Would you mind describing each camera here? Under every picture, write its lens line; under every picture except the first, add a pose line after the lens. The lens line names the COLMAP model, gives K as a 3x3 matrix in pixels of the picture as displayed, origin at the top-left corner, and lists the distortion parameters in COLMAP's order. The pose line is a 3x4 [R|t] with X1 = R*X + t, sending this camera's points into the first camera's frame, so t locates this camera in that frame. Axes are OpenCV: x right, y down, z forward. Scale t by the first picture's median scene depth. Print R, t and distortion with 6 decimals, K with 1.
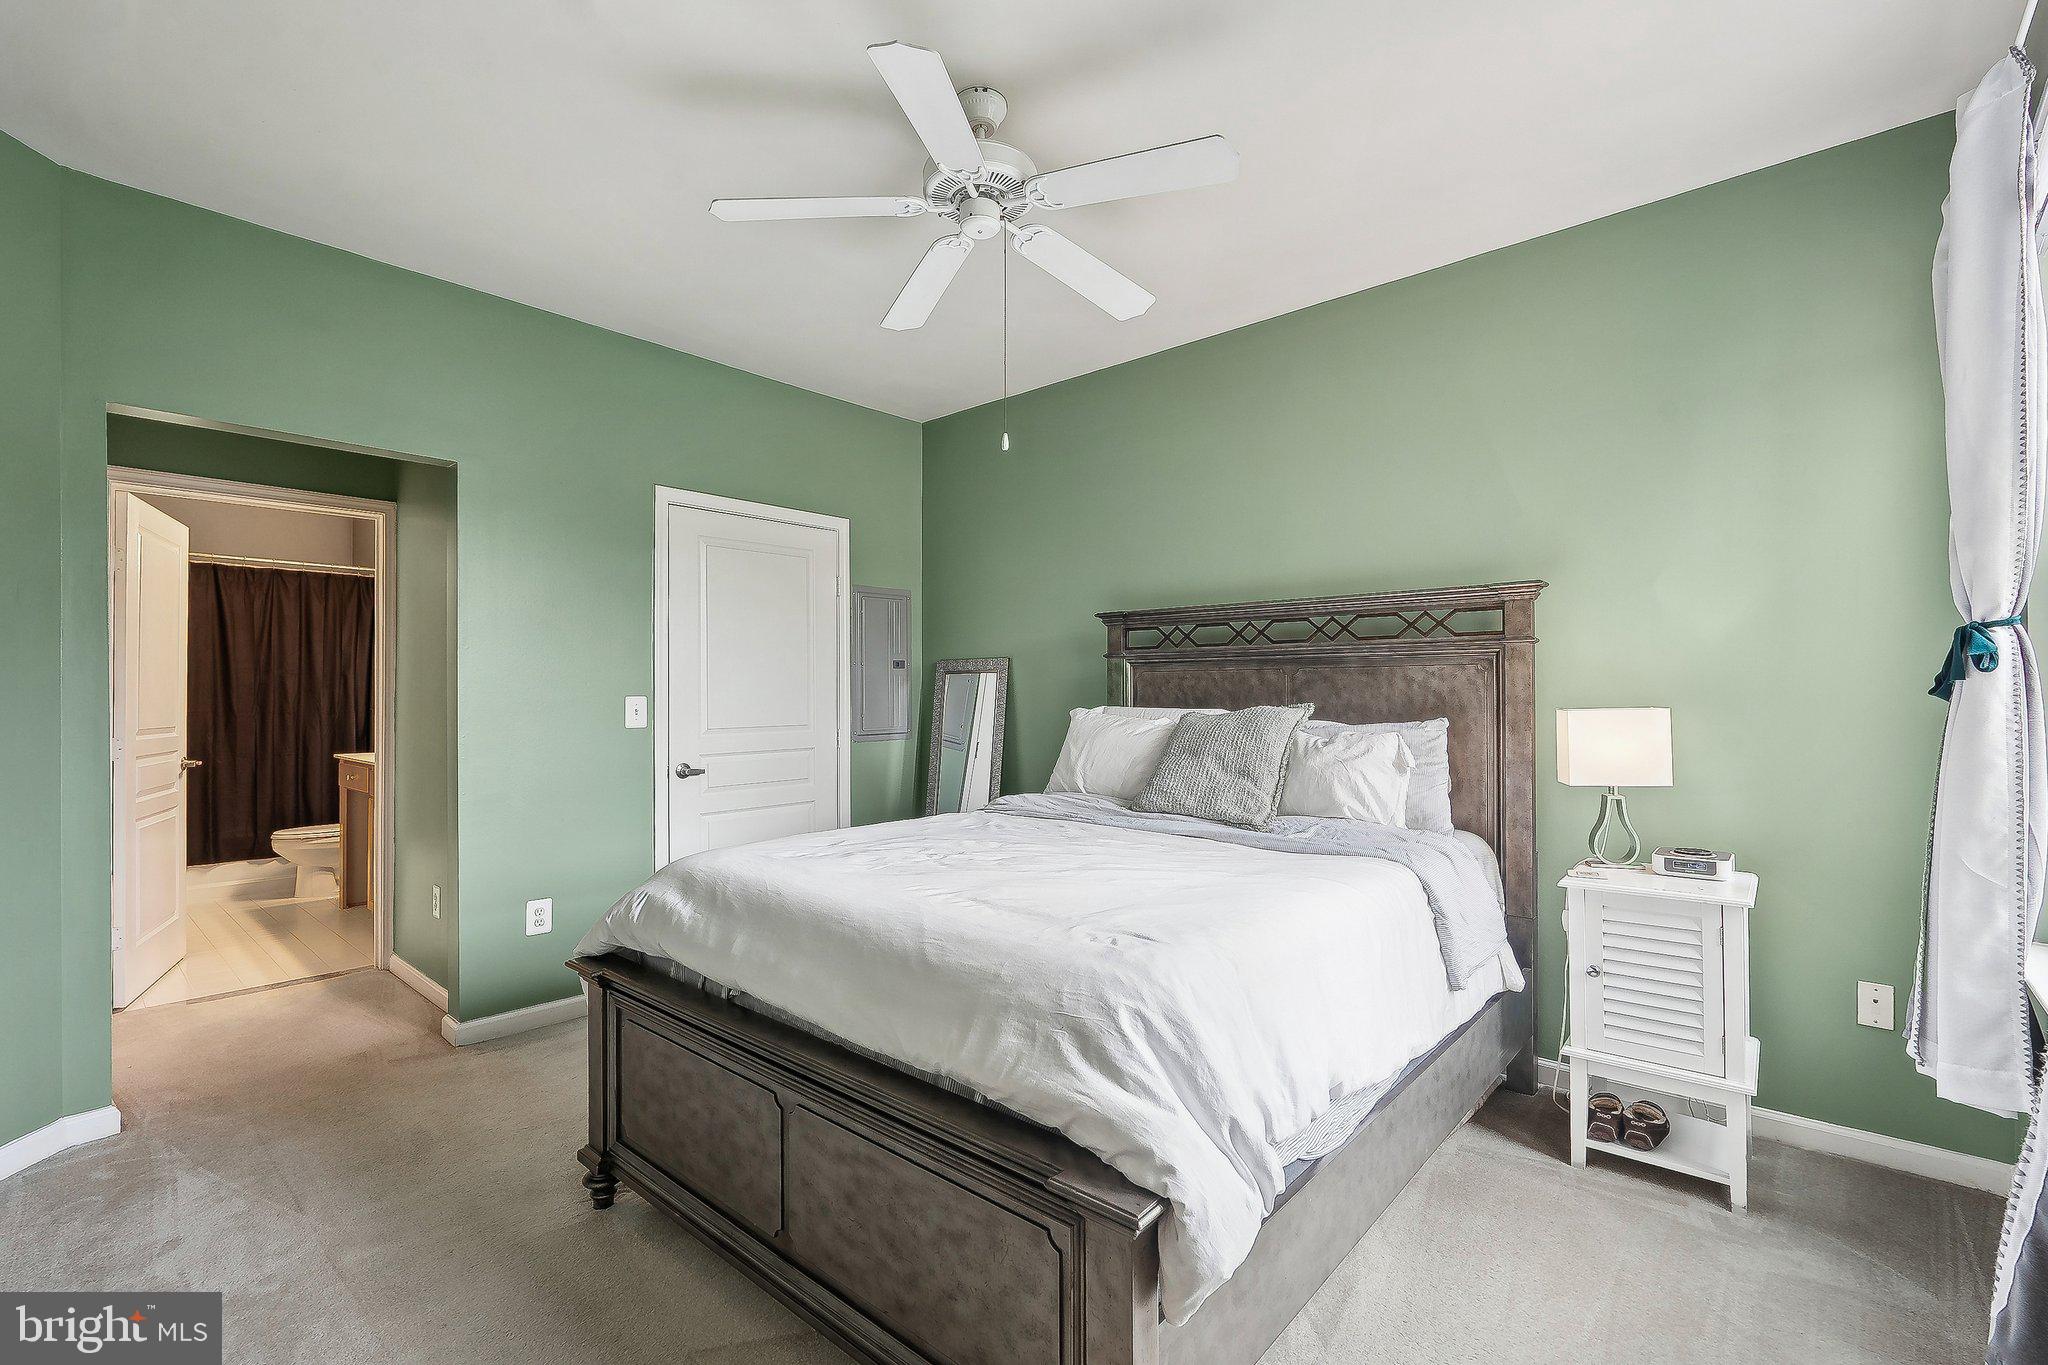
lens RADIAL K [[896.1, 0, 986.1], [0, 896.1, 683.7], [0, 0, 1]] dist [-0.002317, -0.000130]
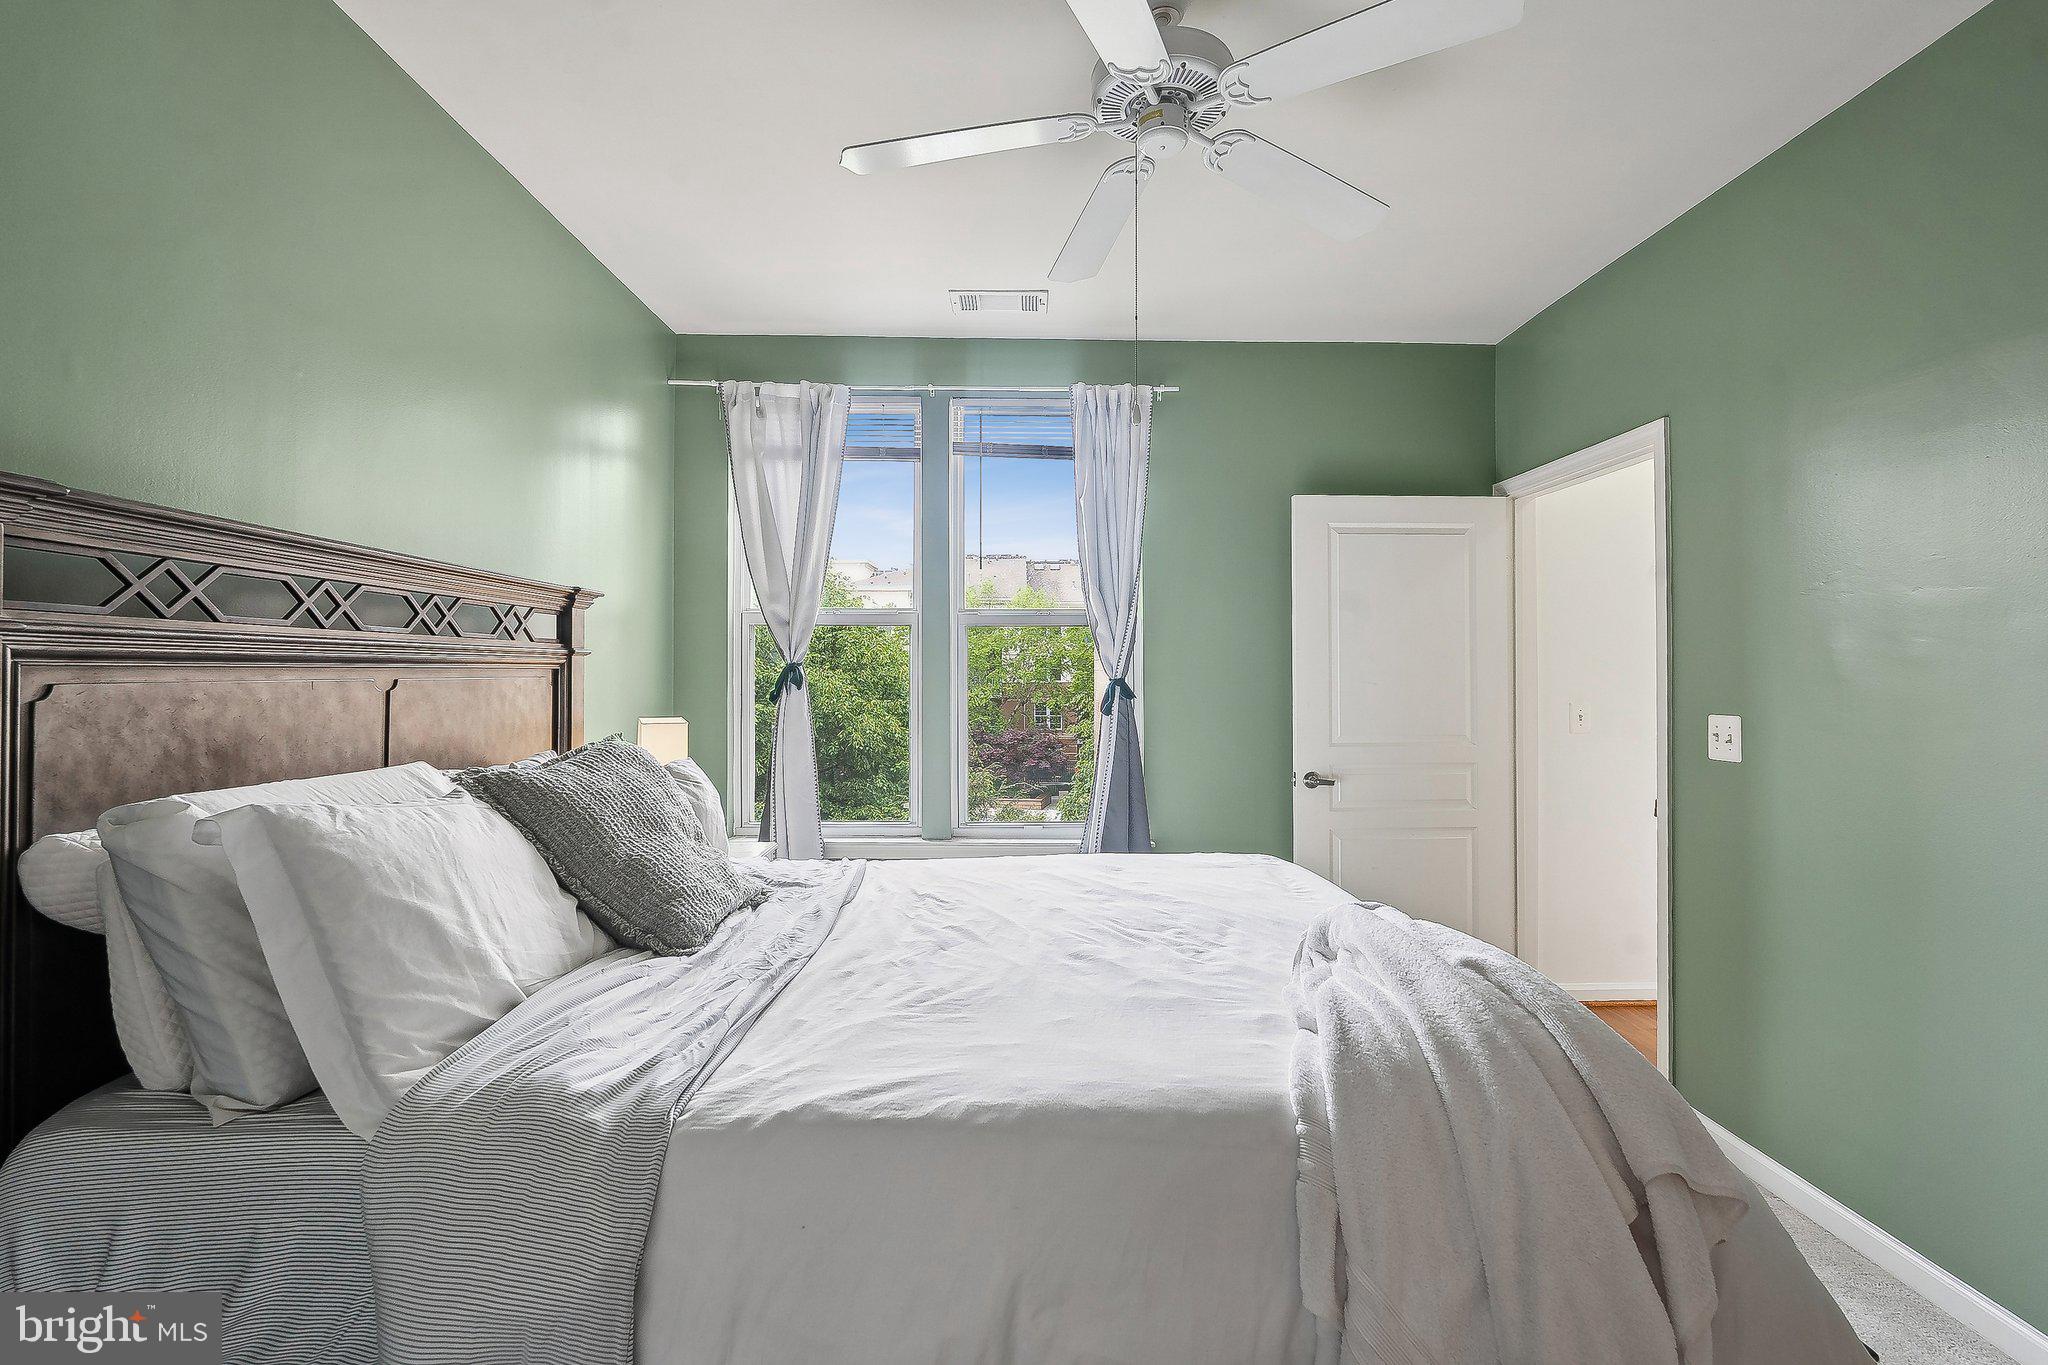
lens RADIAL K [[910.1, 0, 1024.0], [0, 910.1, 682.5], [0, 0, 1]] dist [-0.002590, 0.000447]
pose [[-0.681096, -0.000136, 0.732194, -0.385418], [0.003911, 0.999985, 0.003824, -0.017553], [-0.732183, 0.005468, -0.681086, 1.177337]]
